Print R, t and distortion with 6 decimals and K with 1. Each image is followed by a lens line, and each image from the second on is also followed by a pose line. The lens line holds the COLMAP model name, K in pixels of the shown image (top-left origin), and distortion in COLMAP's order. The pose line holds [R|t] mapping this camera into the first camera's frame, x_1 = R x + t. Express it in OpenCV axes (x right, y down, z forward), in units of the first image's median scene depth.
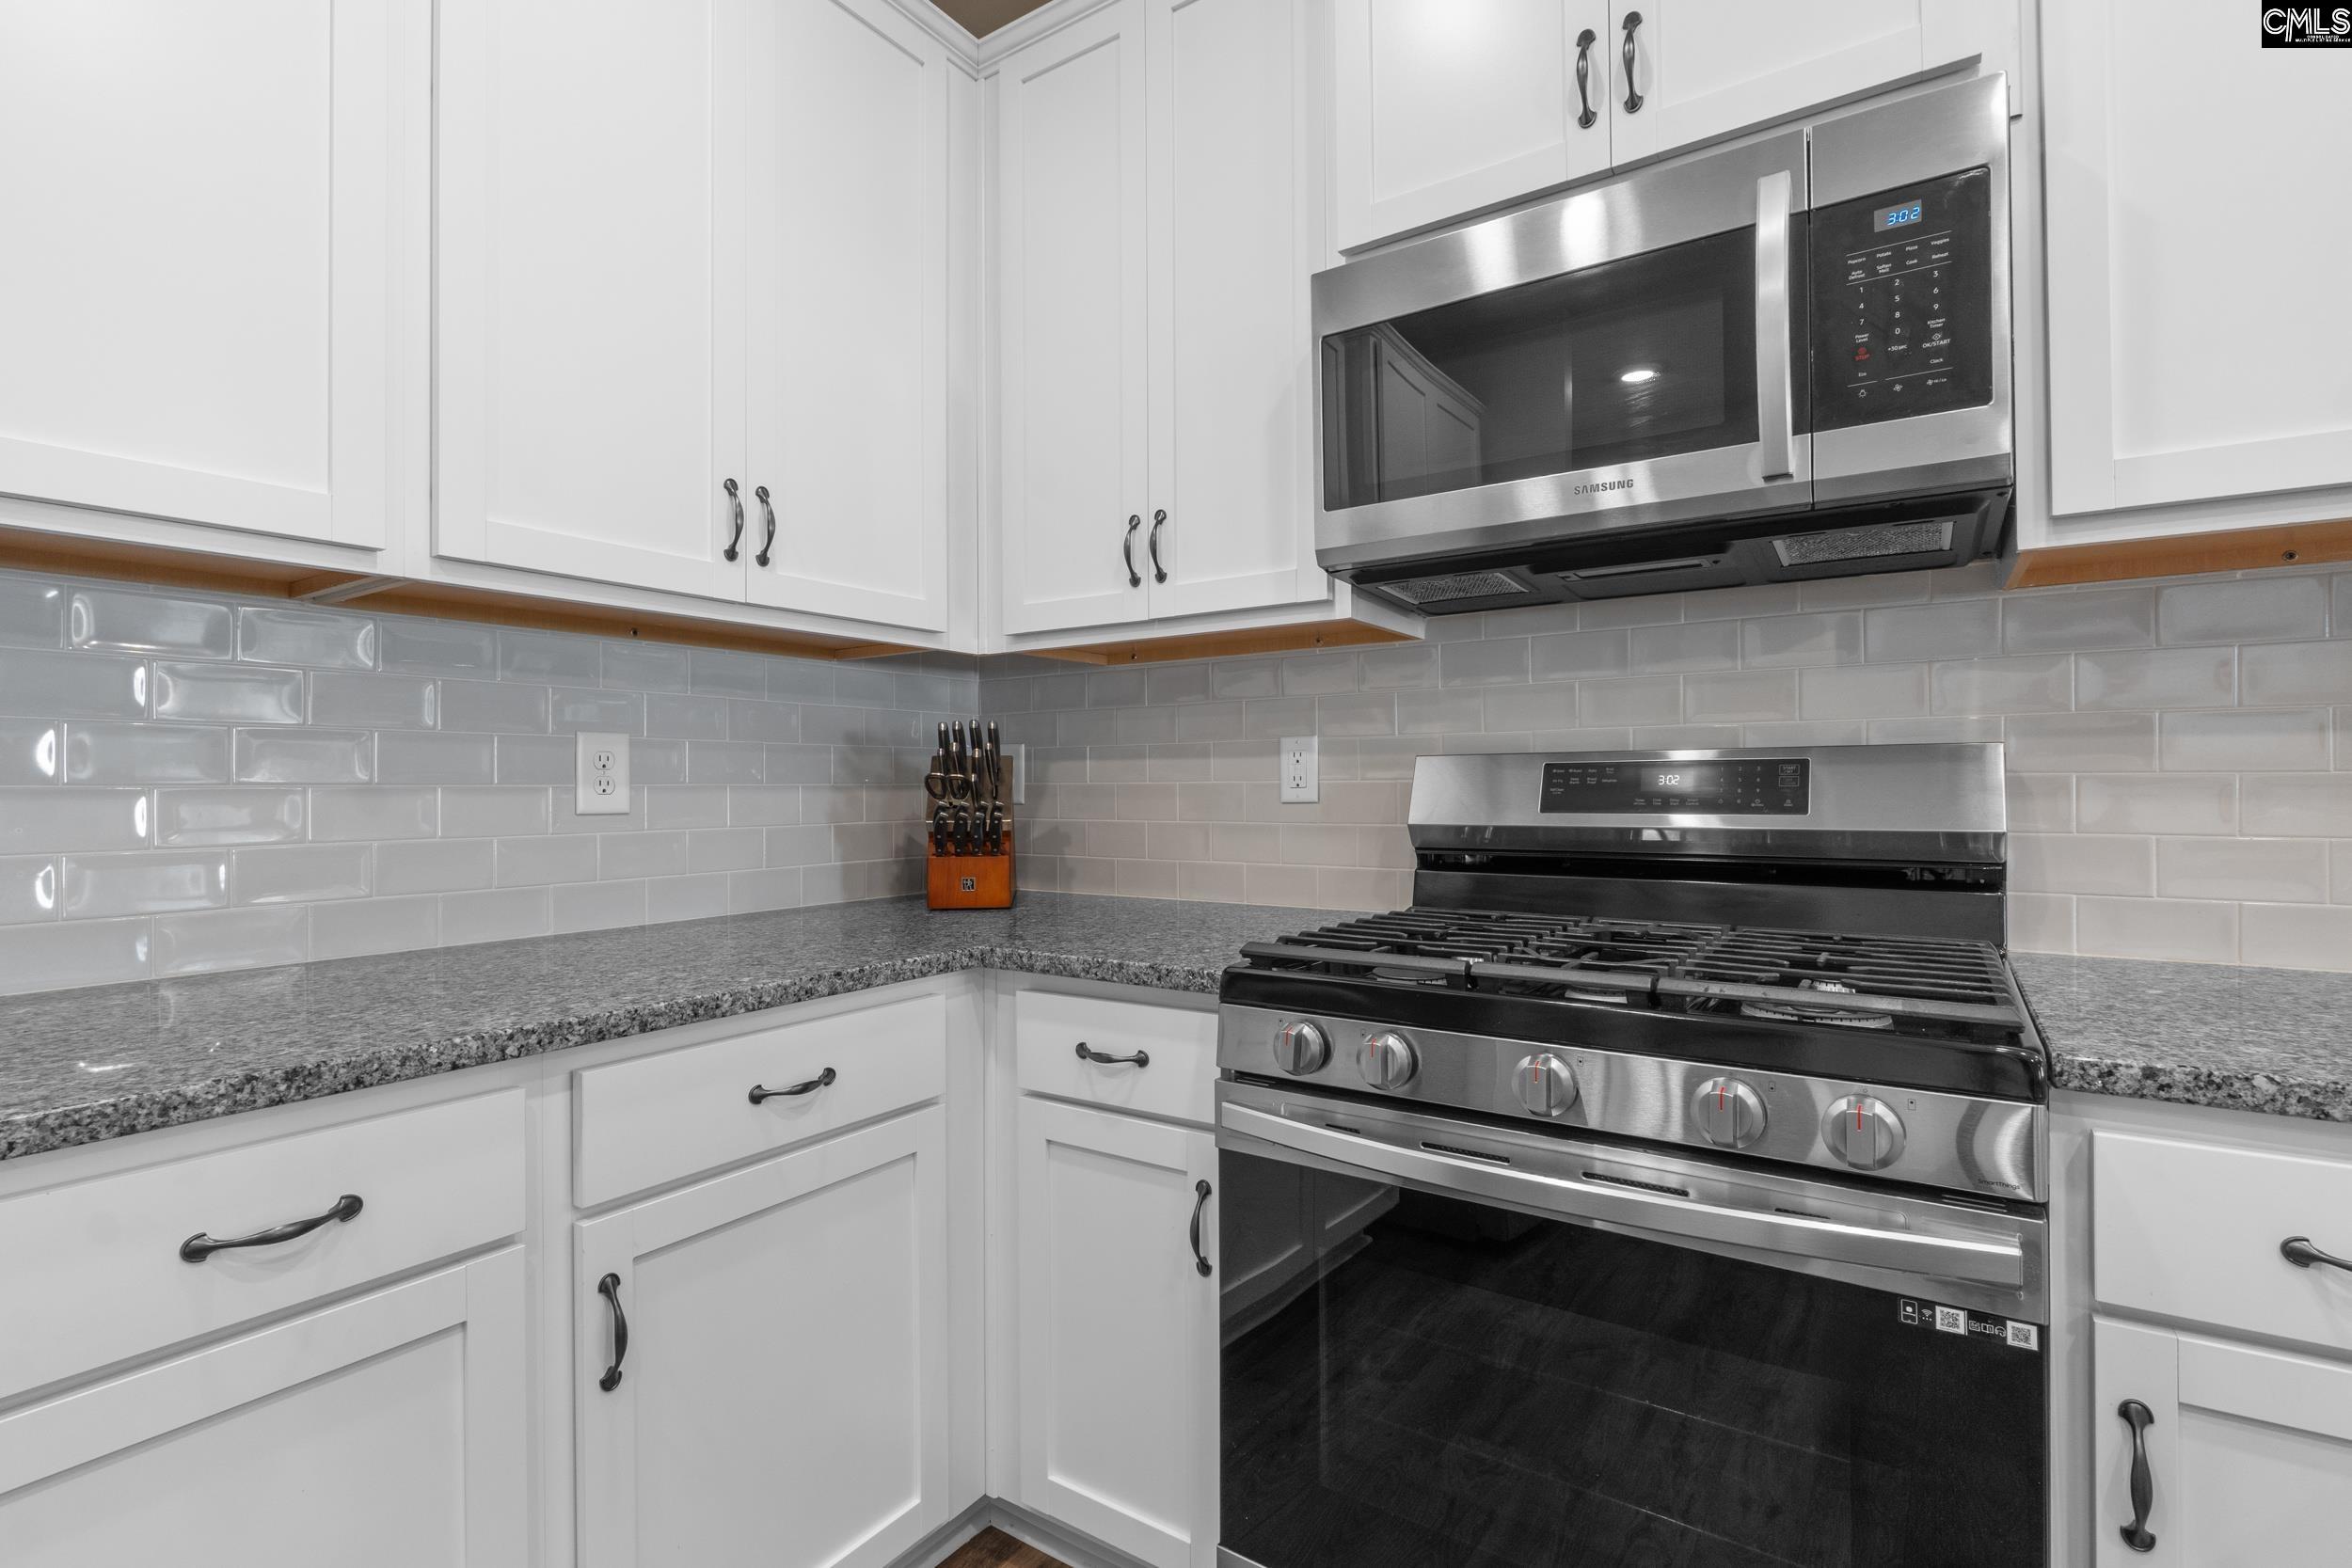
lens RADIAL K [[1085.9, 0, 1176.0], [0, 1085.9, 784.0], [0, 0, 1]] dist [-0.009992, 0.000713]
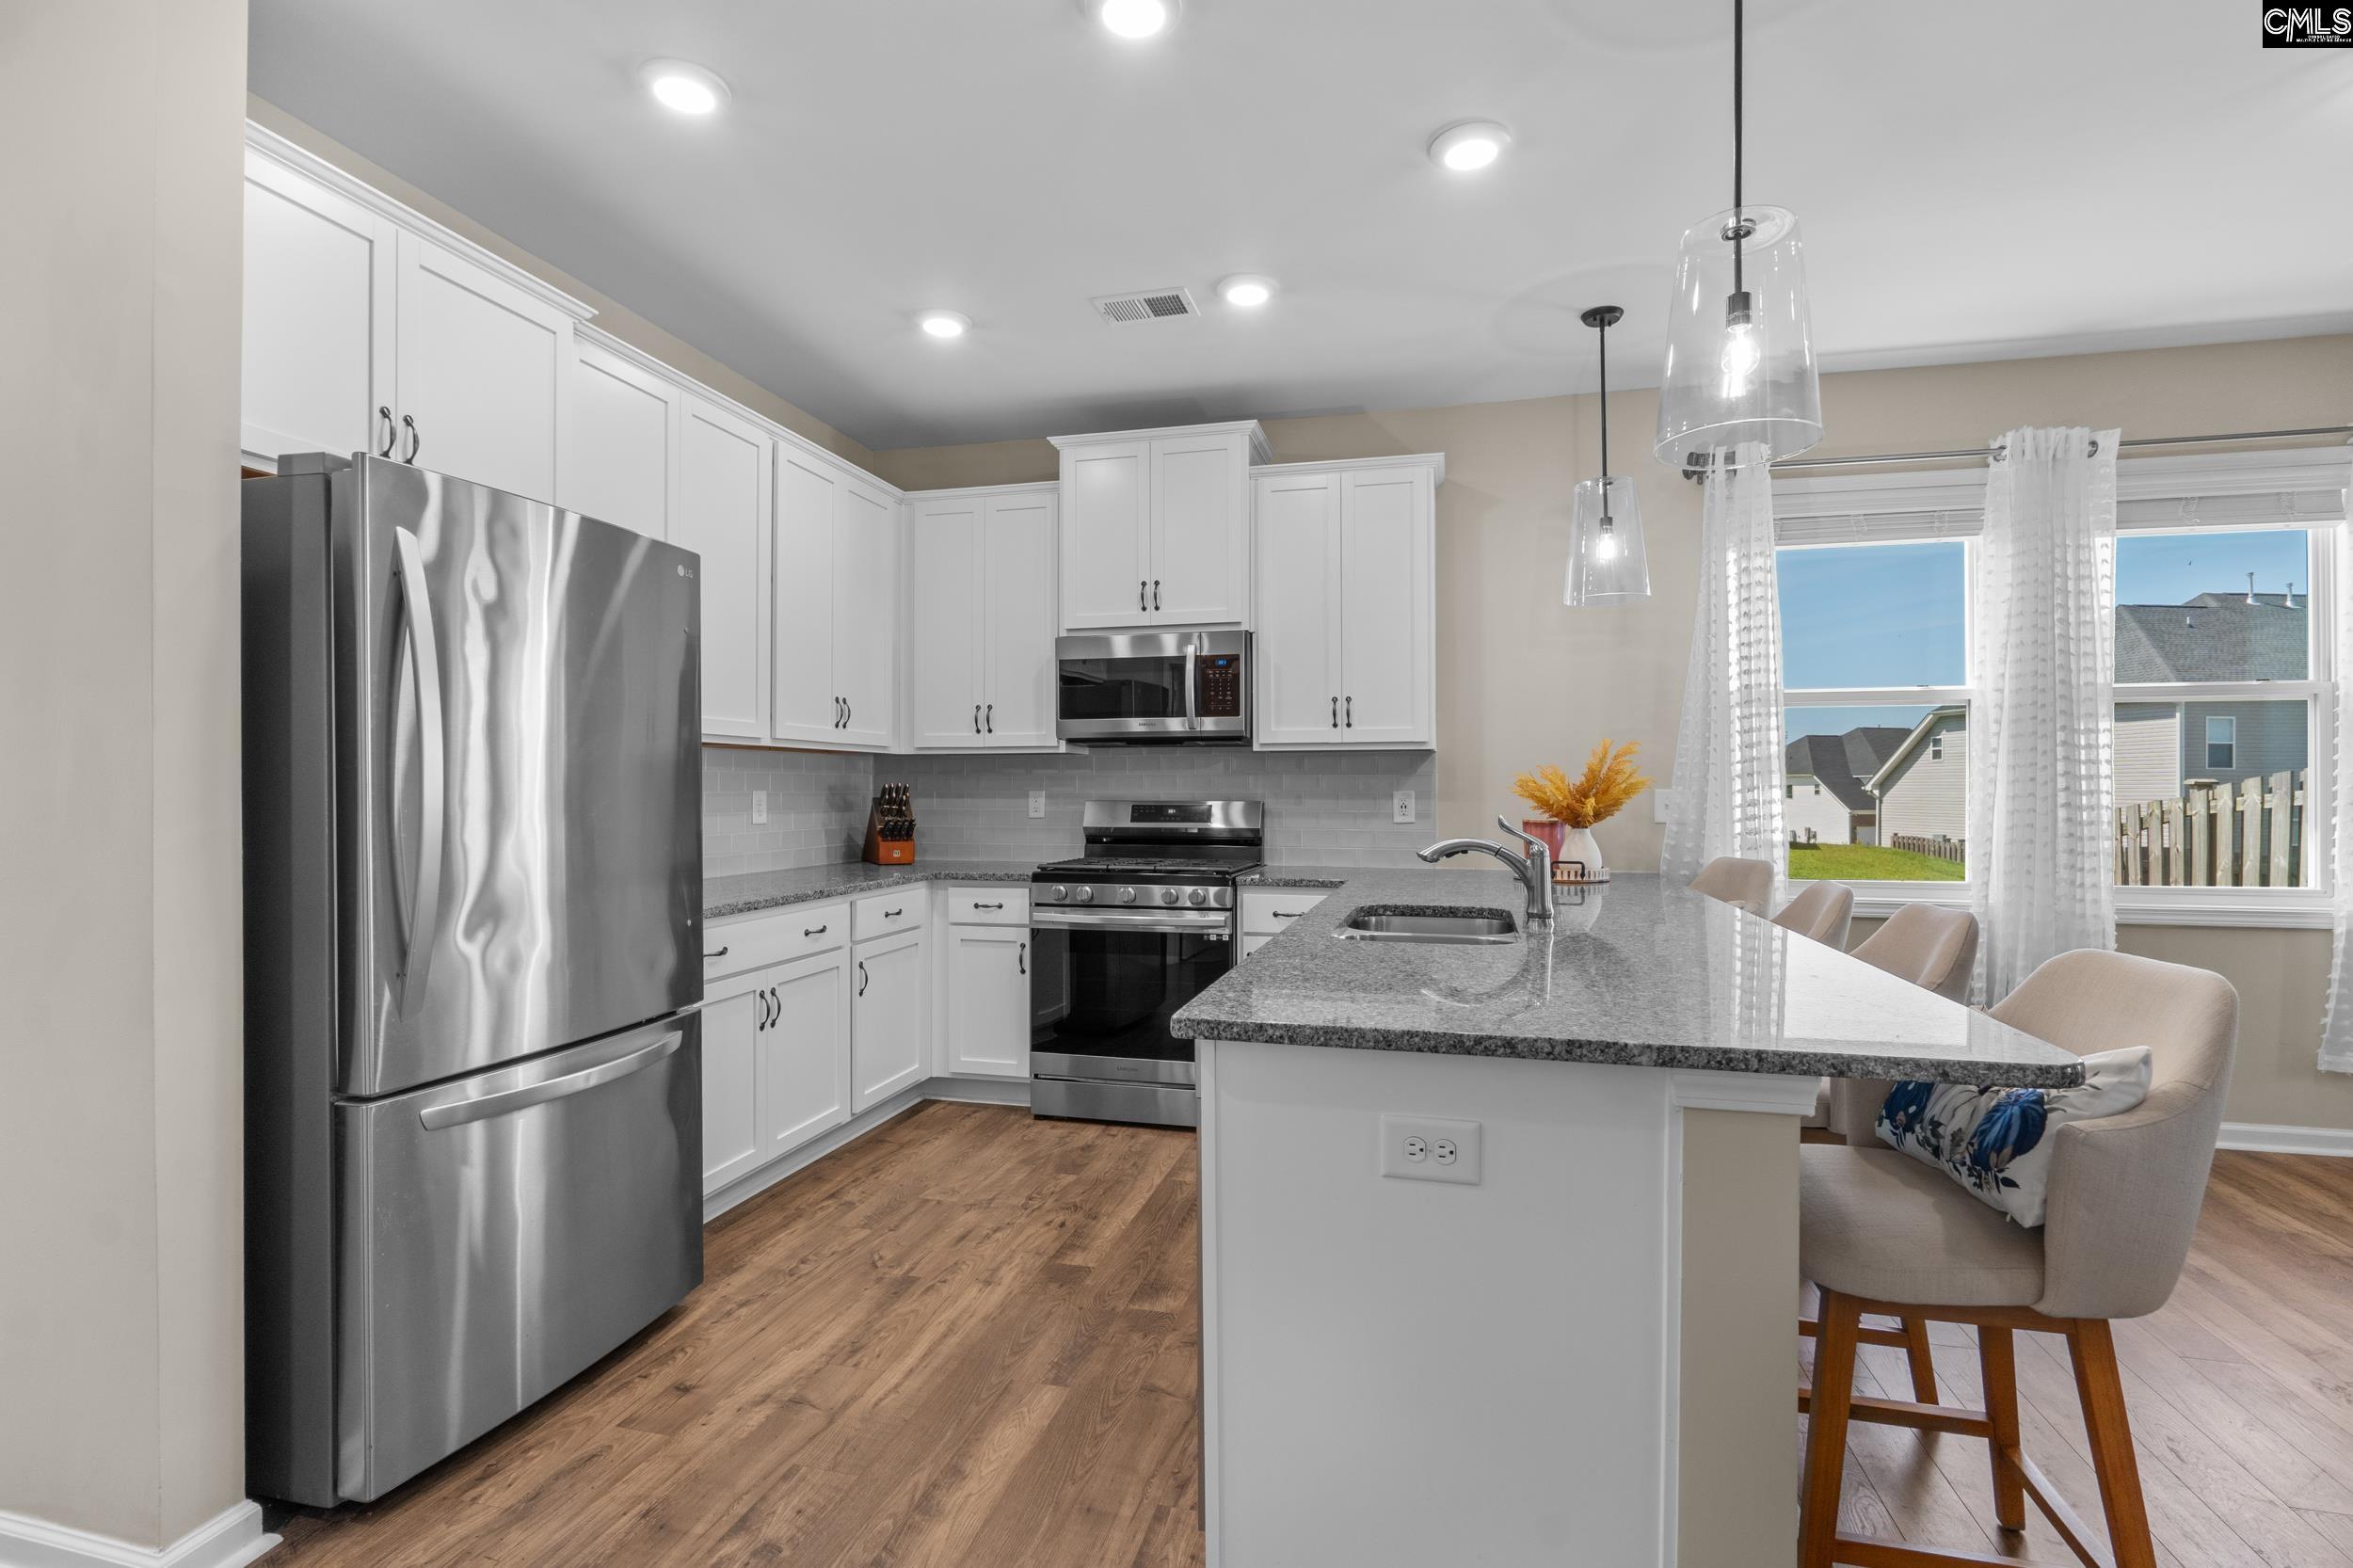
lens RADIAL K [[1086.4, 0, 1176.5], [0, 1086.4, 784.0], [0, 0, 1]] dist [-0.009992, 0.000713]
pose [[0.941486, 0.008054, 0.336957, -0.517089], [-0.006997, 0.999966, -0.004353, -0.063630], [-0.336981, 0.001740, 0.941510, -1.747763]]
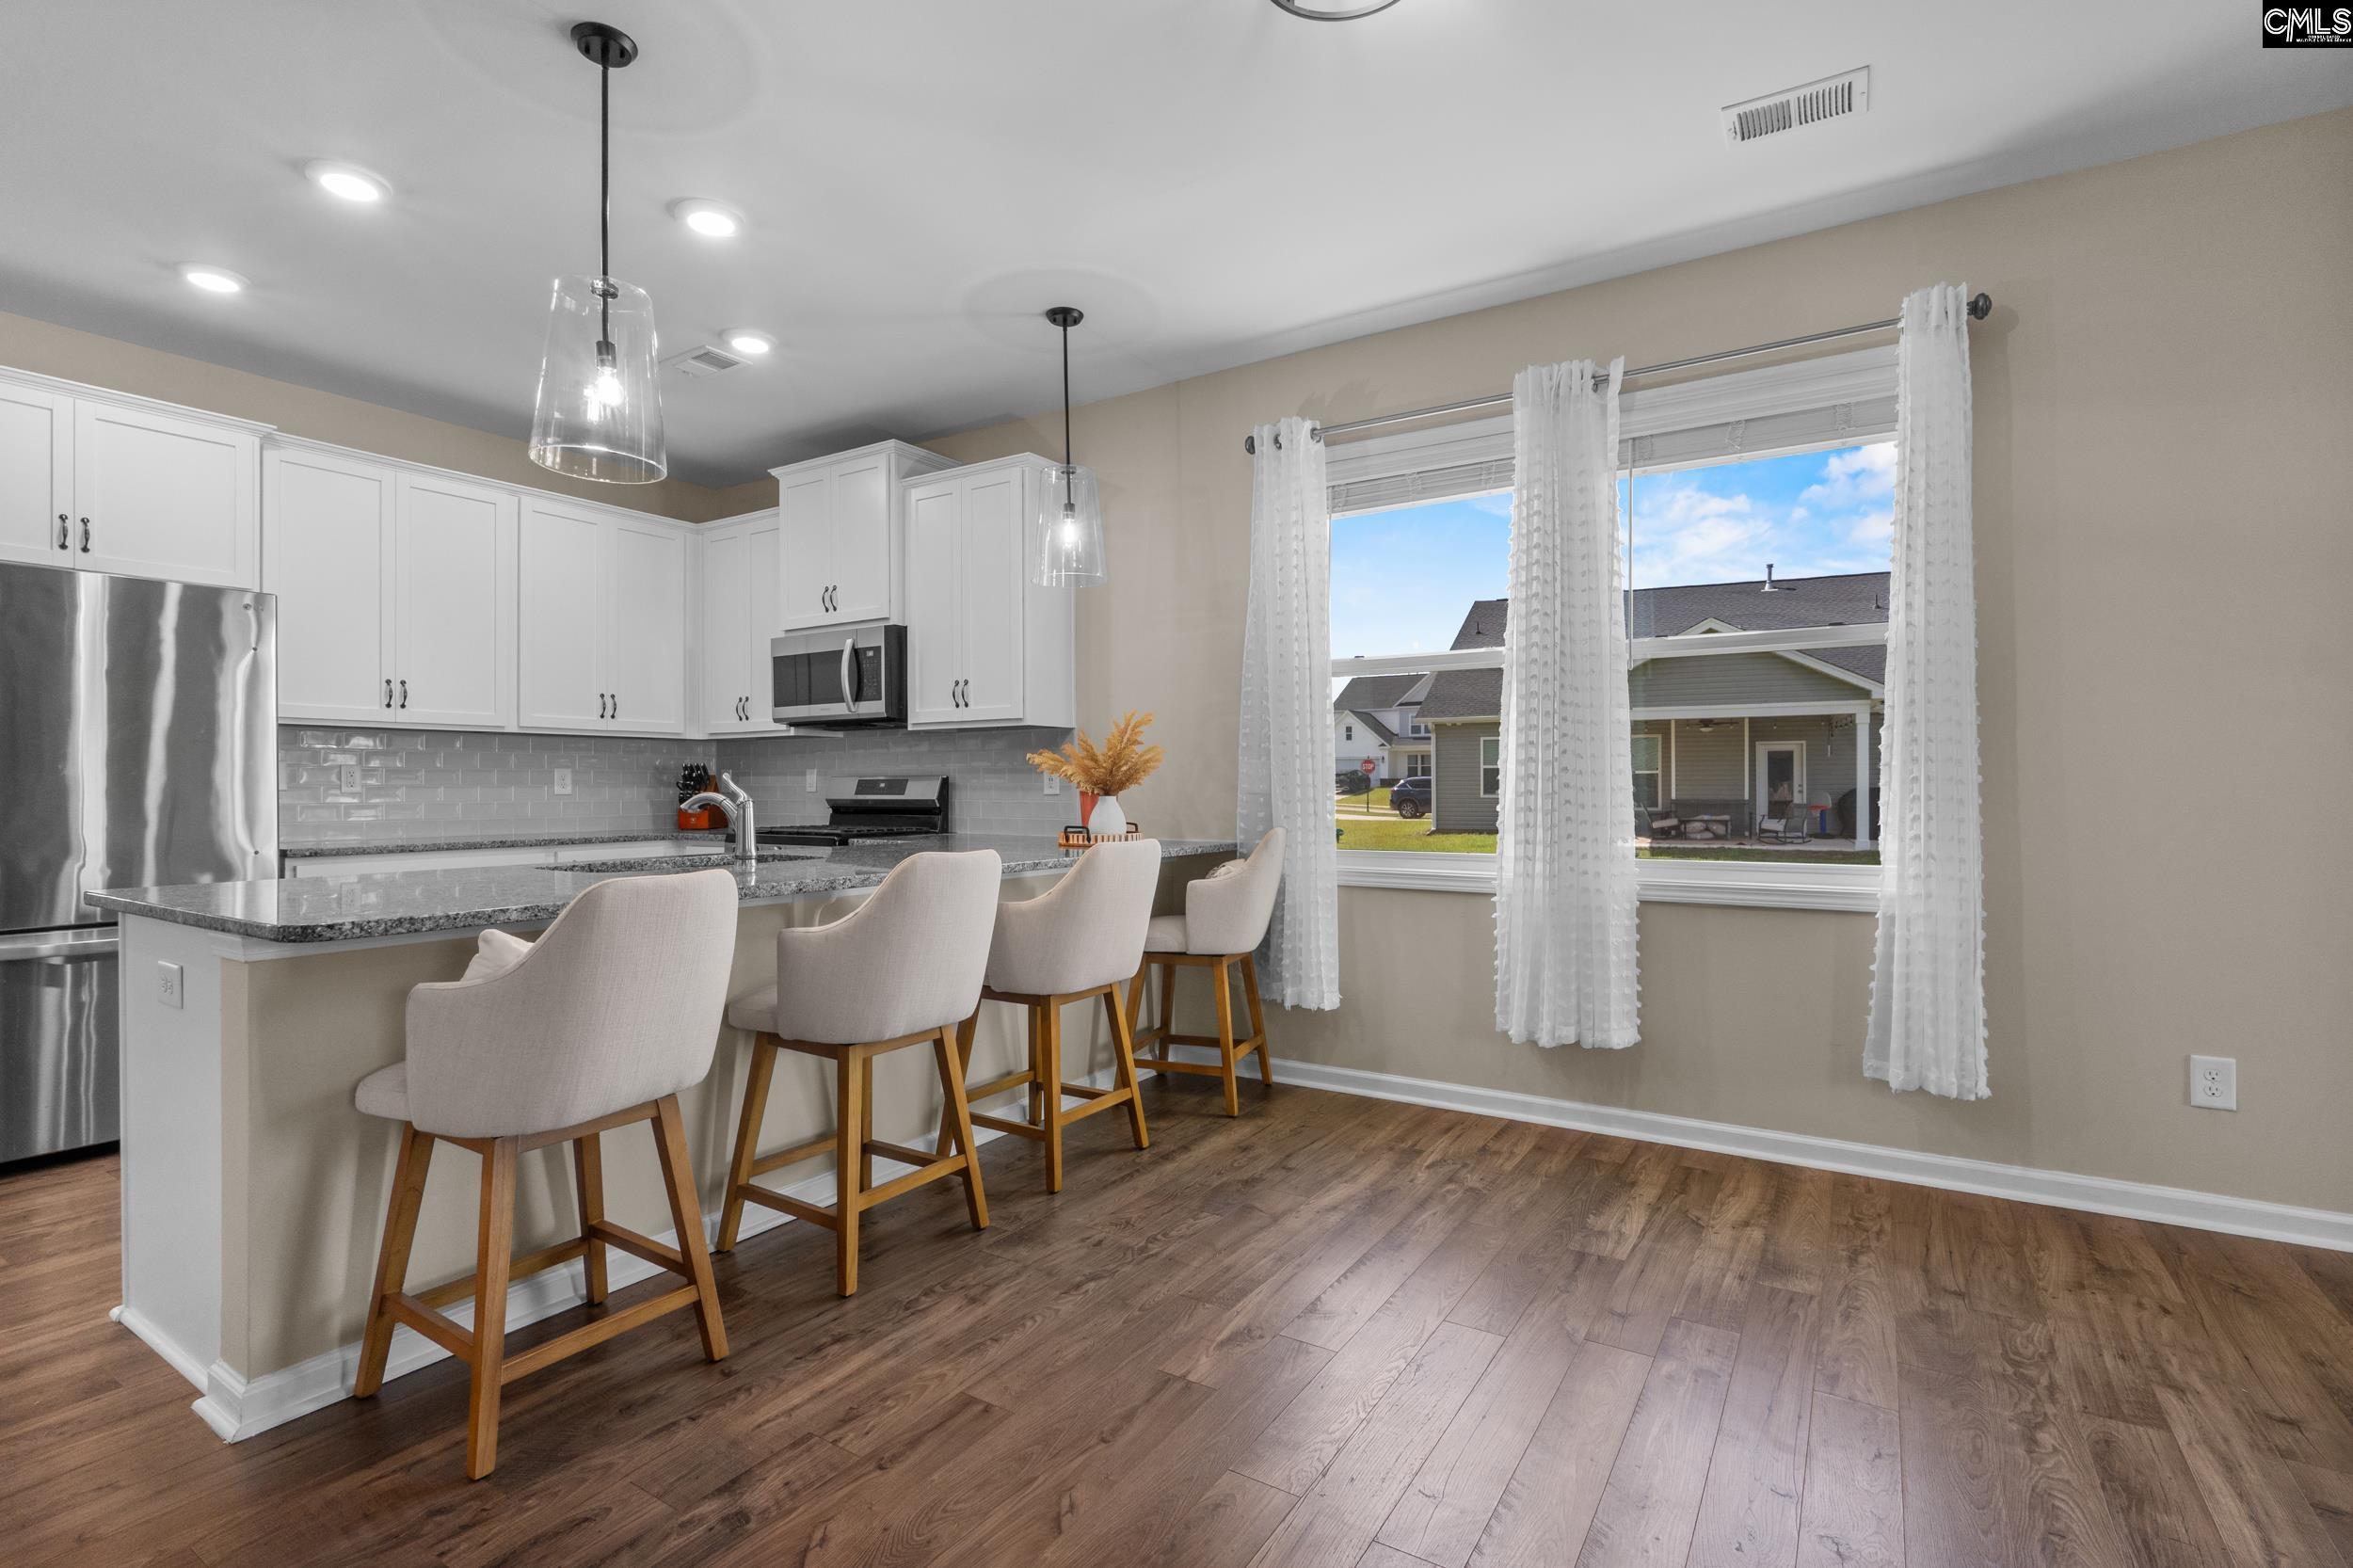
lens RADIAL K [[1081.9, 0, 1176.5], [0, 1081.9, 784.0], [0, 0, 1]] dist [-0.006522, 0.000659]
pose [[0.999541, 0.002278, 0.030213, 1.239199], [-0.002366, 0.999993, 0.002879, -0.018210], [-0.030206, -0.002949, 0.999539, -2.342533]]
